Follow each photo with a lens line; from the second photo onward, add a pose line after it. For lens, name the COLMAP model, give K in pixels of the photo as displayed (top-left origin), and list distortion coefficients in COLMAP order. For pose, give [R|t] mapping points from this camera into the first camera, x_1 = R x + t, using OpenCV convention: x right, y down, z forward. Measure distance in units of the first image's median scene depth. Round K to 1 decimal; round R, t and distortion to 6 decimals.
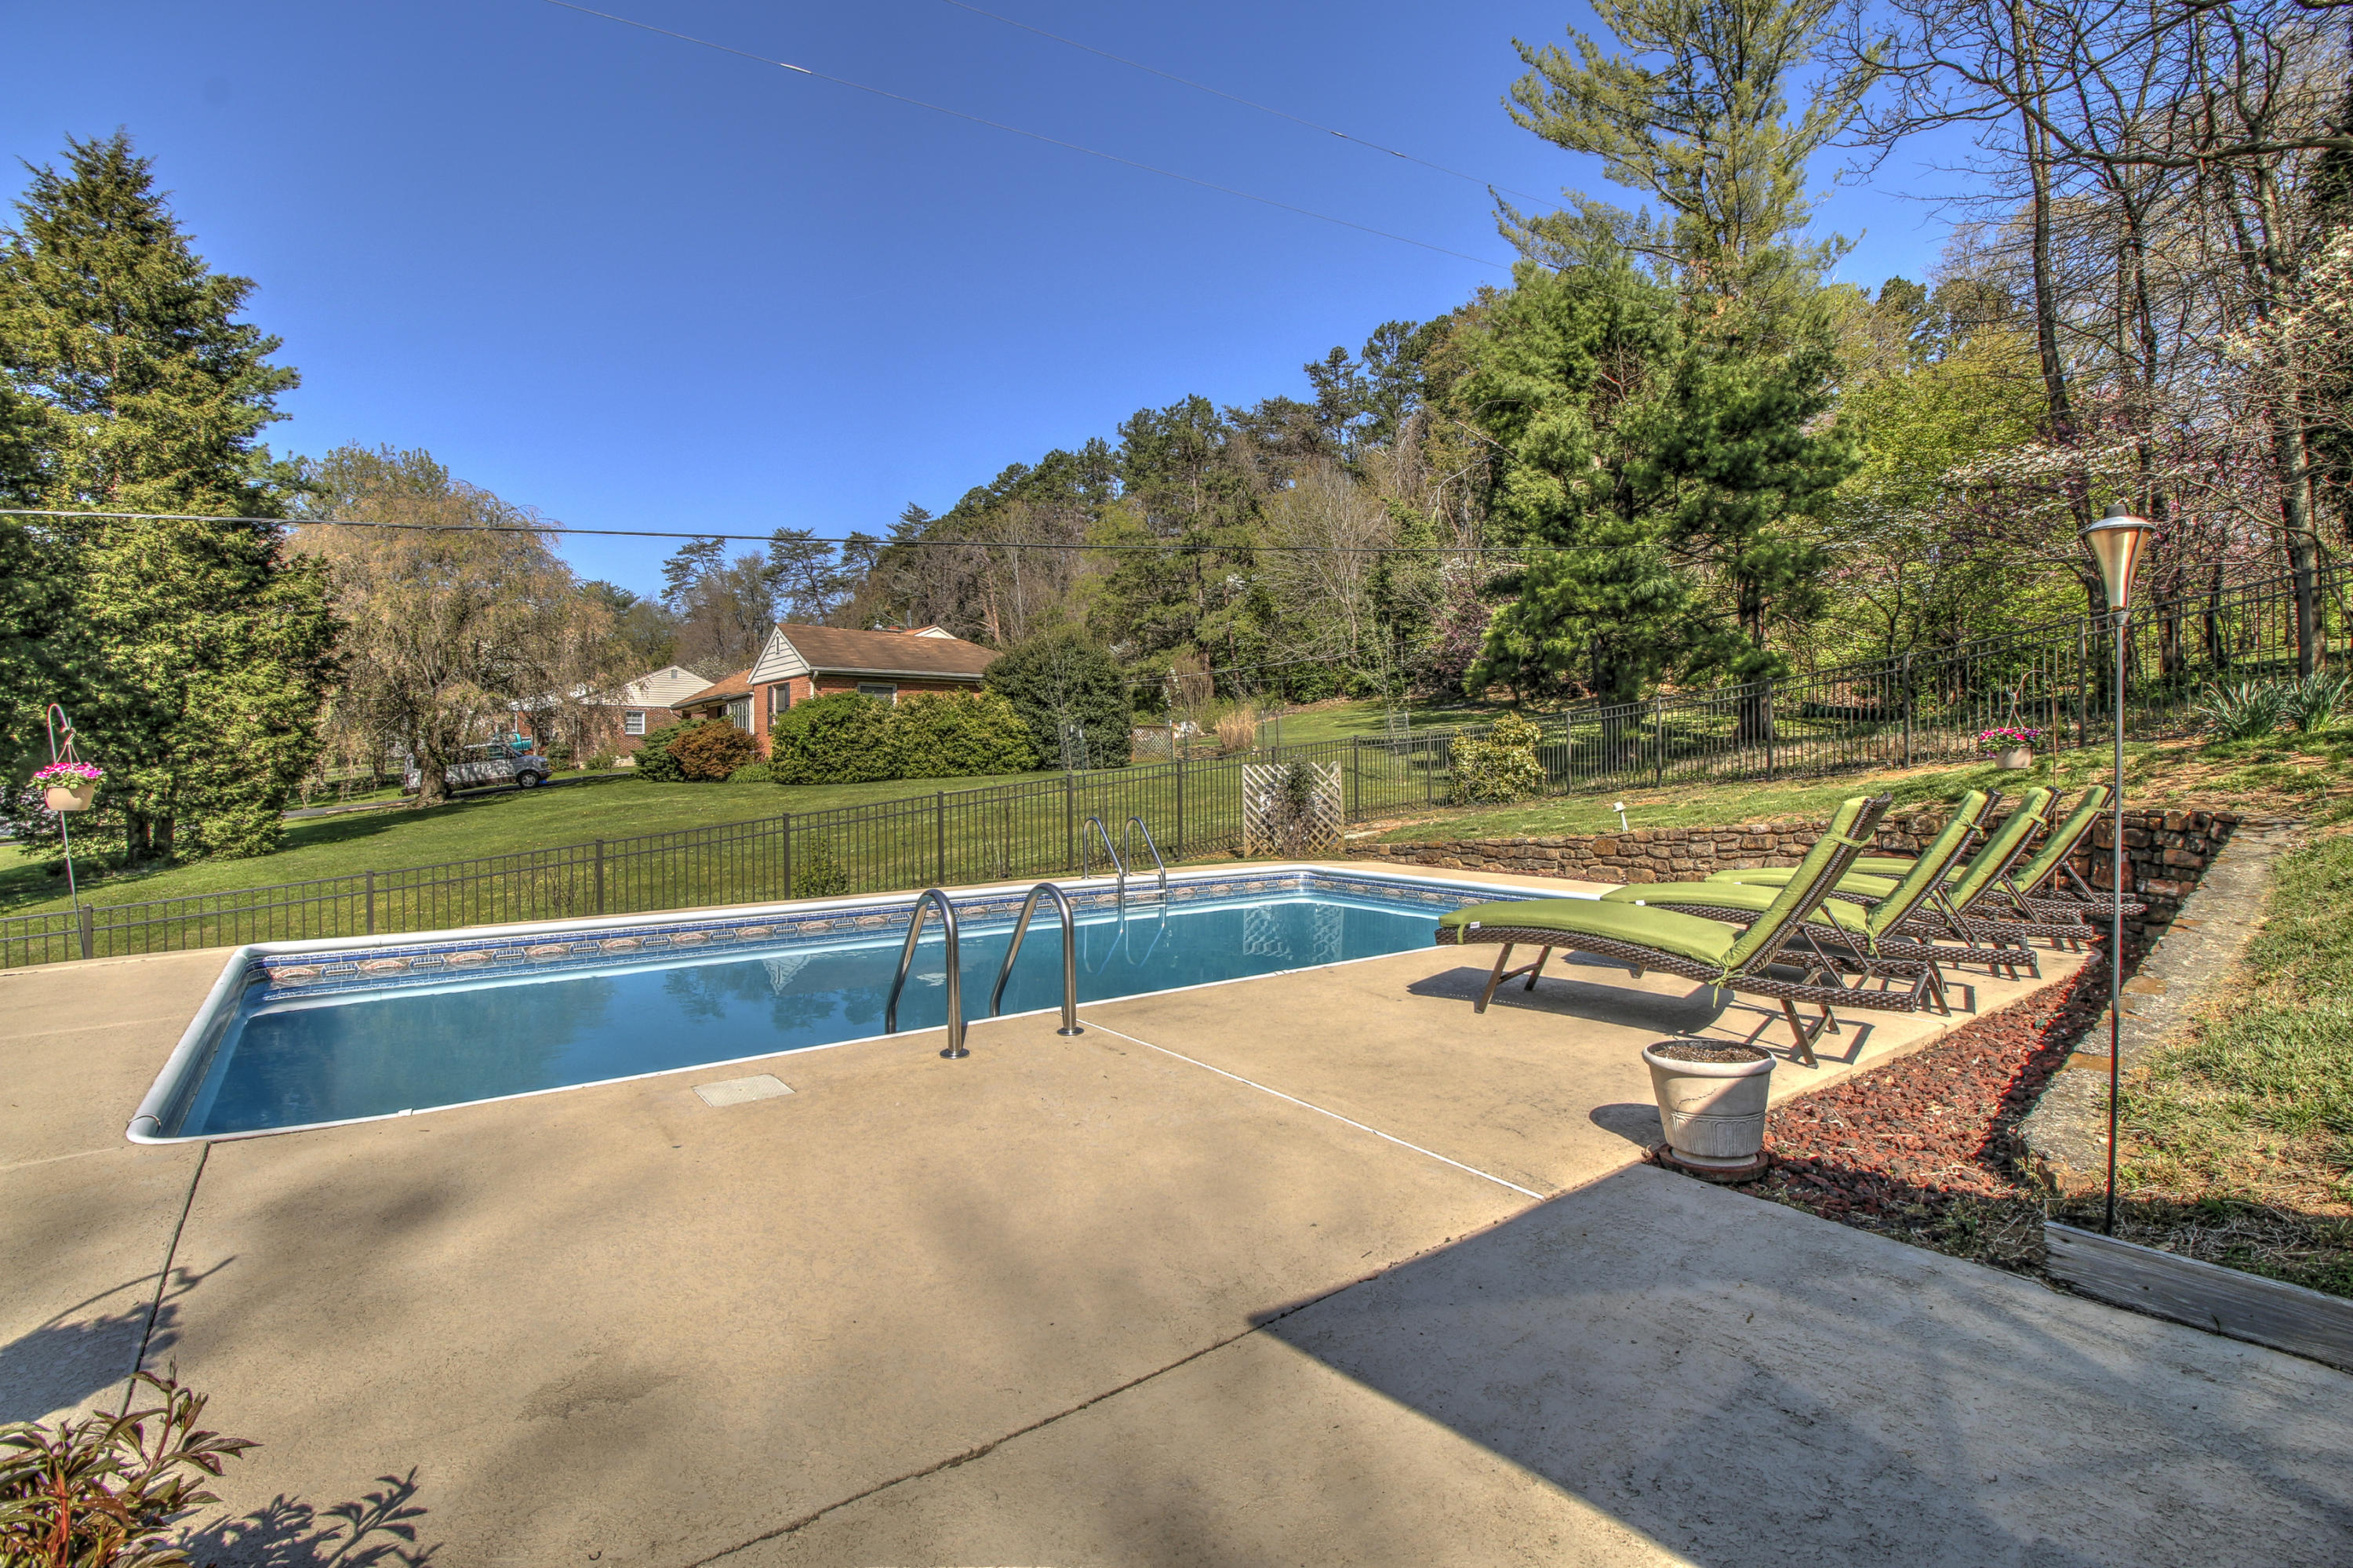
lens RADIAL K [[1082.2, 0, 1171.4], [0, 1082.2, 766.5], [0, 0, 1]] dist [-0.002032, -0.011280]
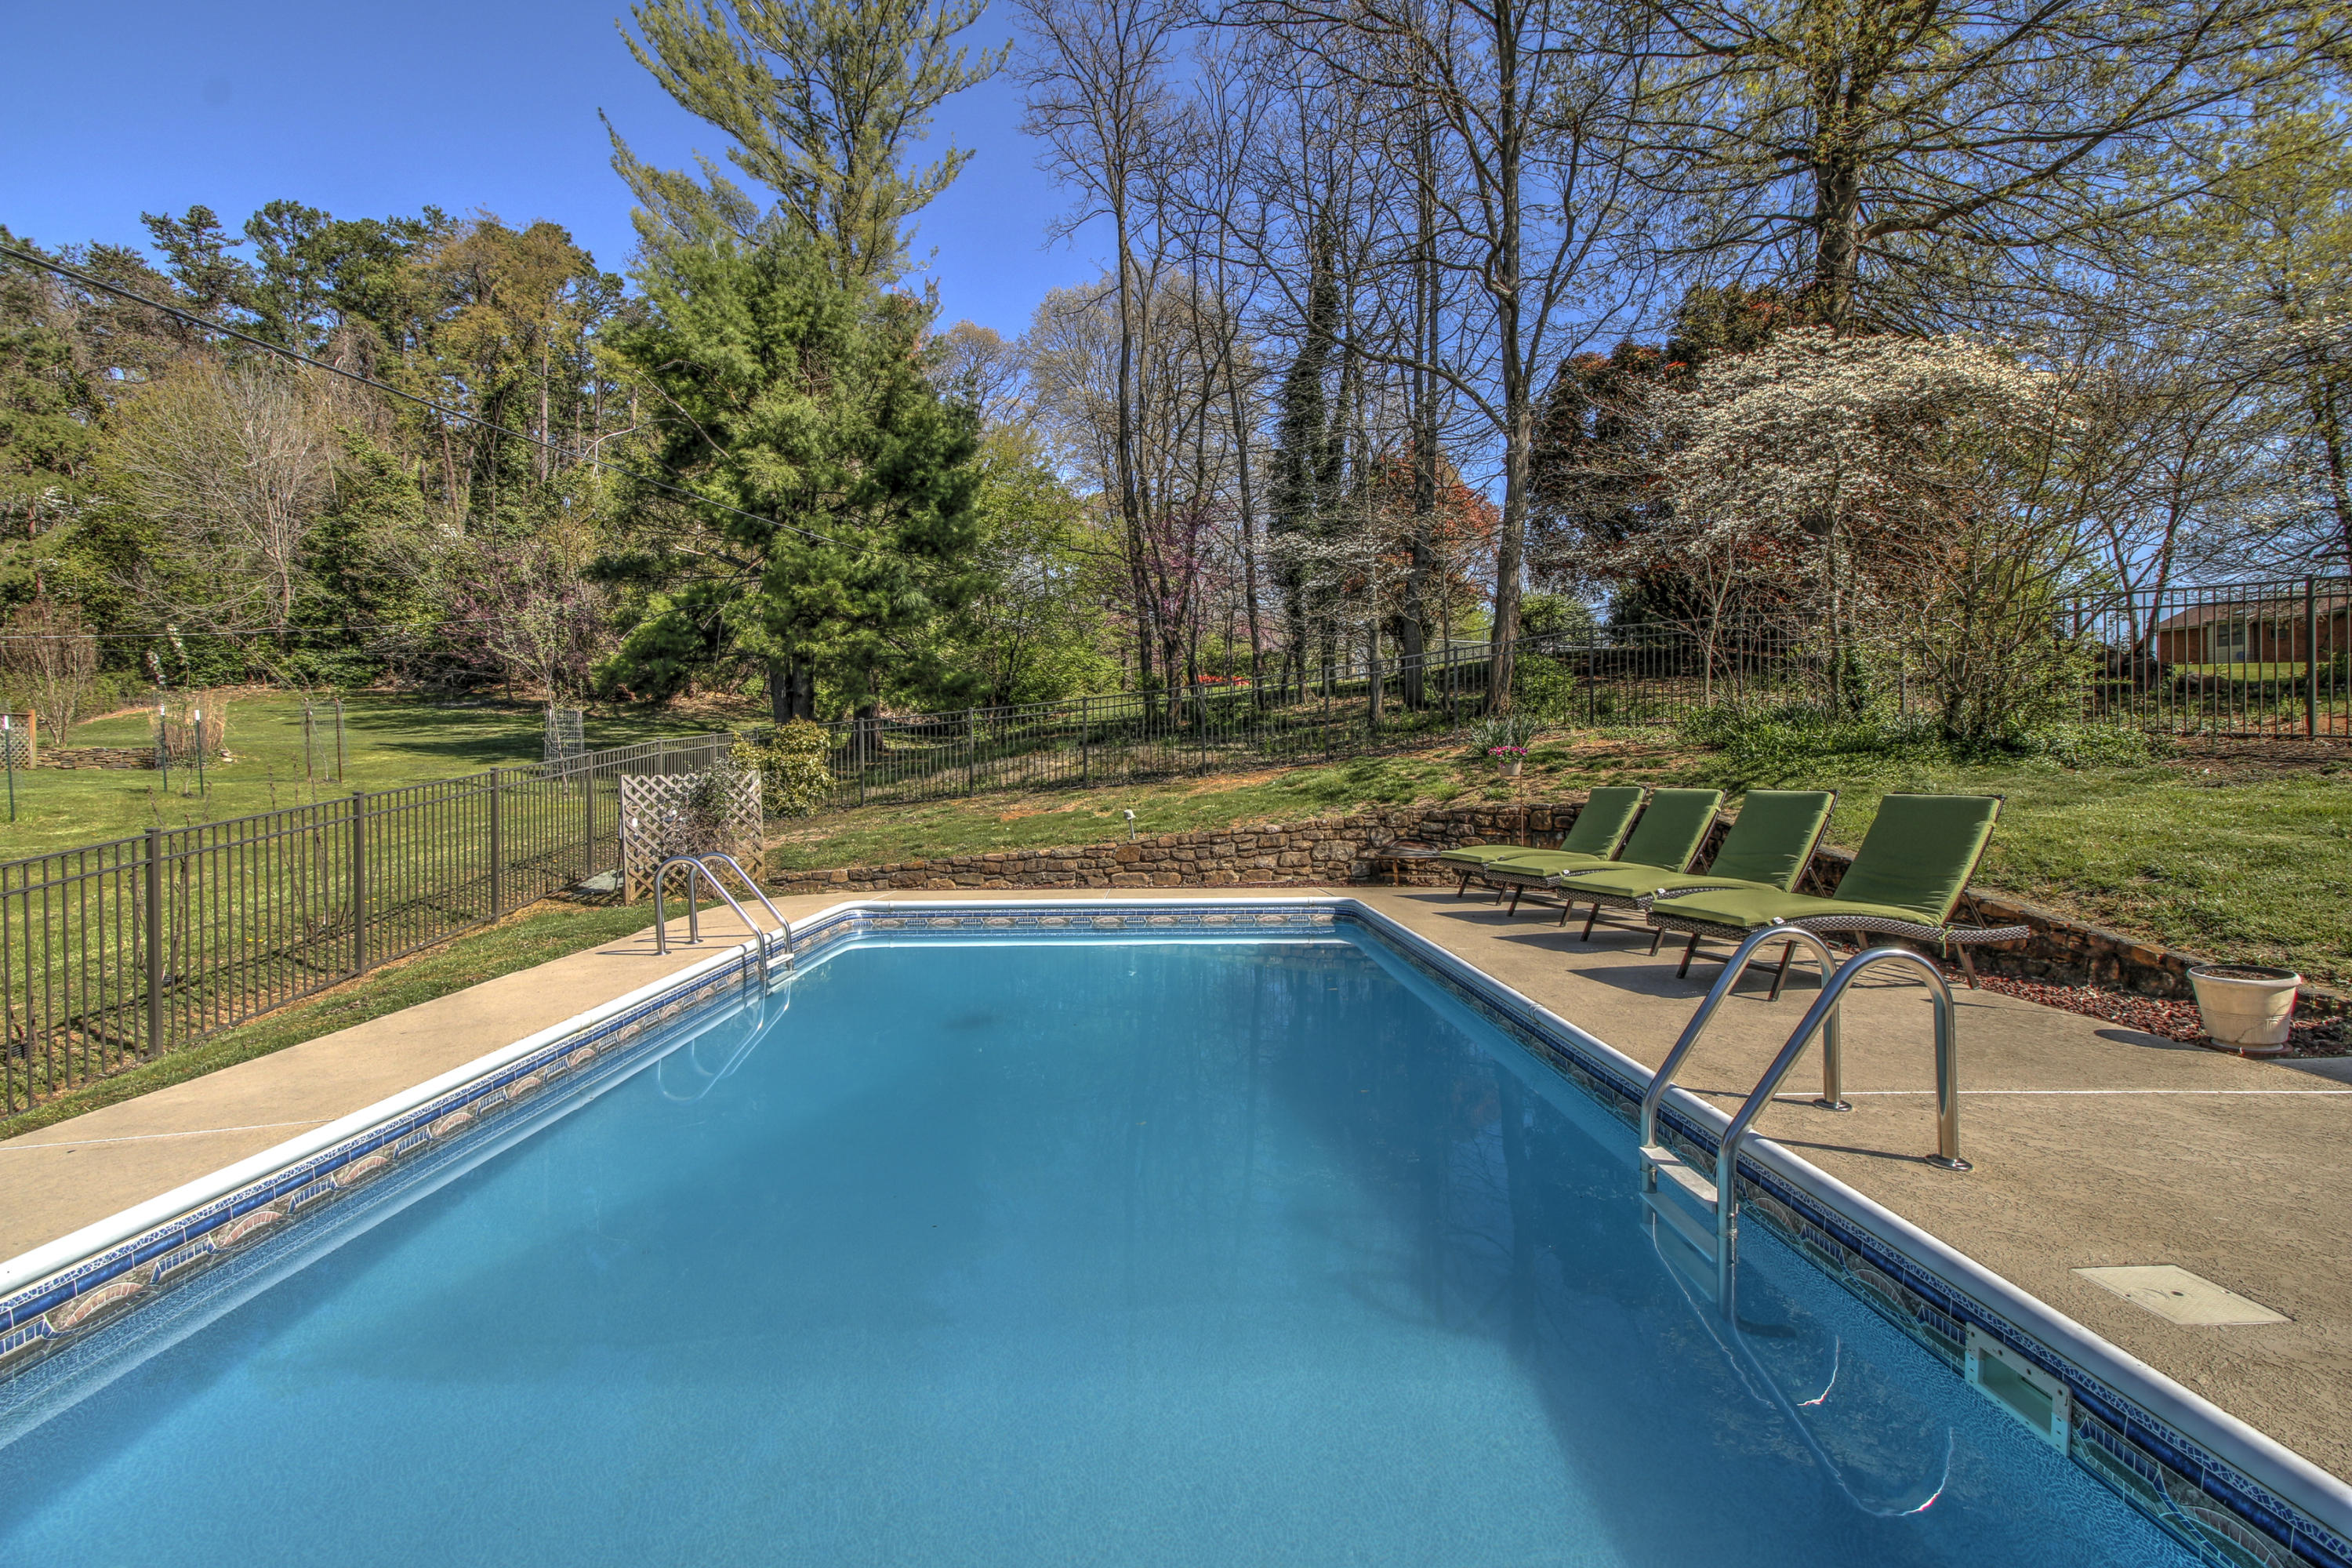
lens RADIAL K [[1073.3, 0, 1176.0], [0, 1073.3, 784.0], [0, 0, 1]] dist [-0.004114, -0.012492]
pose [[0.575303, -0.010450, 0.817874, -0.194242], [0.003988, 0.999942, 0.009971, -0.001355], [-0.817931, -0.002475, 0.575311, 0.176241]]
